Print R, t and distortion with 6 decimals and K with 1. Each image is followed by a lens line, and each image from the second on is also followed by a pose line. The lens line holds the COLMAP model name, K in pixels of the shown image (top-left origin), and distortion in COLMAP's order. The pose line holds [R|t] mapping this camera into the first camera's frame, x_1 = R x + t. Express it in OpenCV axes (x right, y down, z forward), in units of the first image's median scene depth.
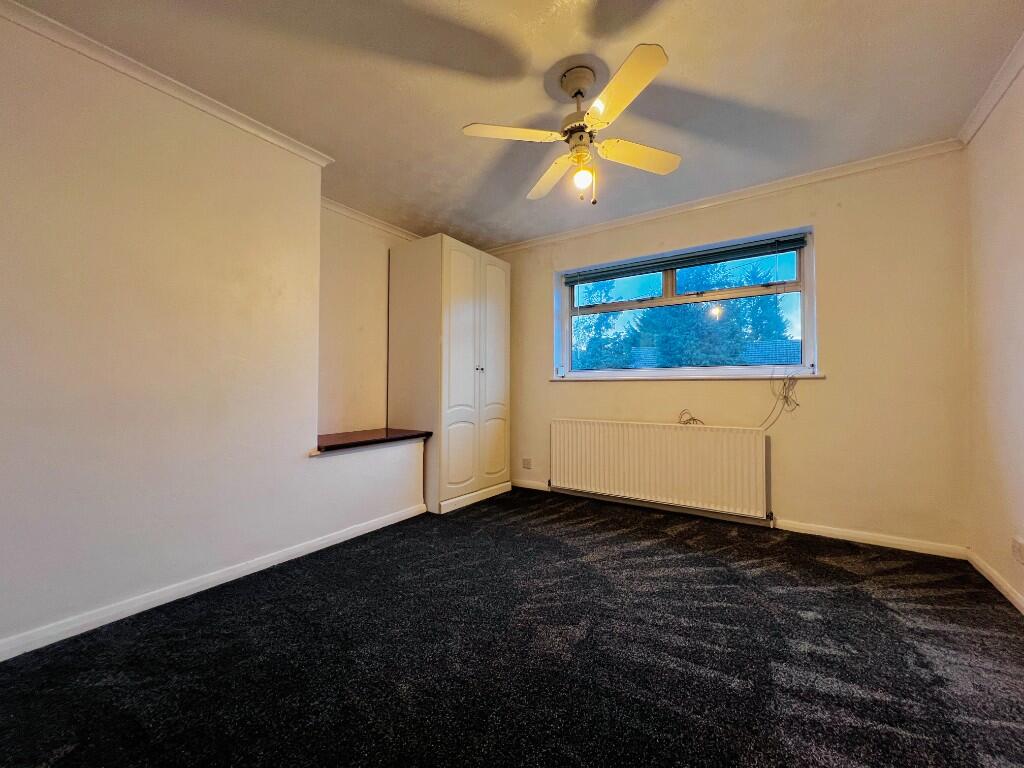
lens RADIAL K [[408.9, 0, 509.6], [0, 408.9, 380.9], [0, 0, 1]] dist [0.000473, -0.000131]
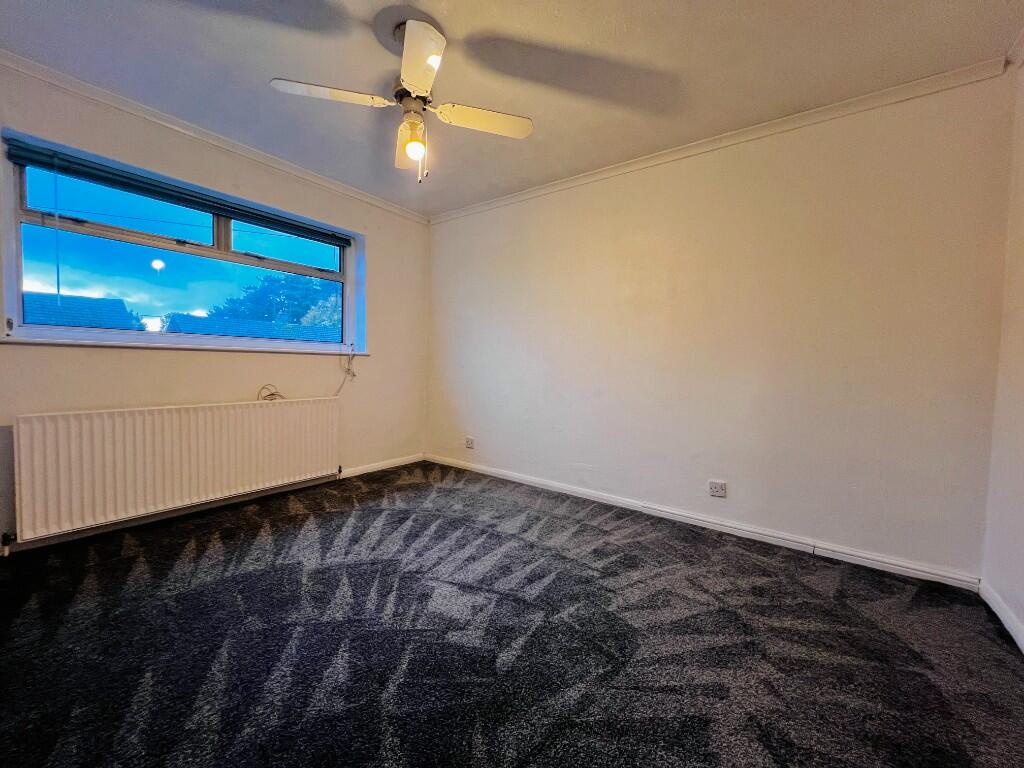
lens RADIAL K [[408.9, 0, 509.6], [0, 408.9, 380.9], [0, 0, 1]] dist [0.000473, -0.000131]
pose [[0.038308, -0.039626, 0.998480, -0.556506], [-0.037098, 0.998468, 0.041049, 0.005172], [-0.998577, -0.038614, 0.036780, 0.503771]]
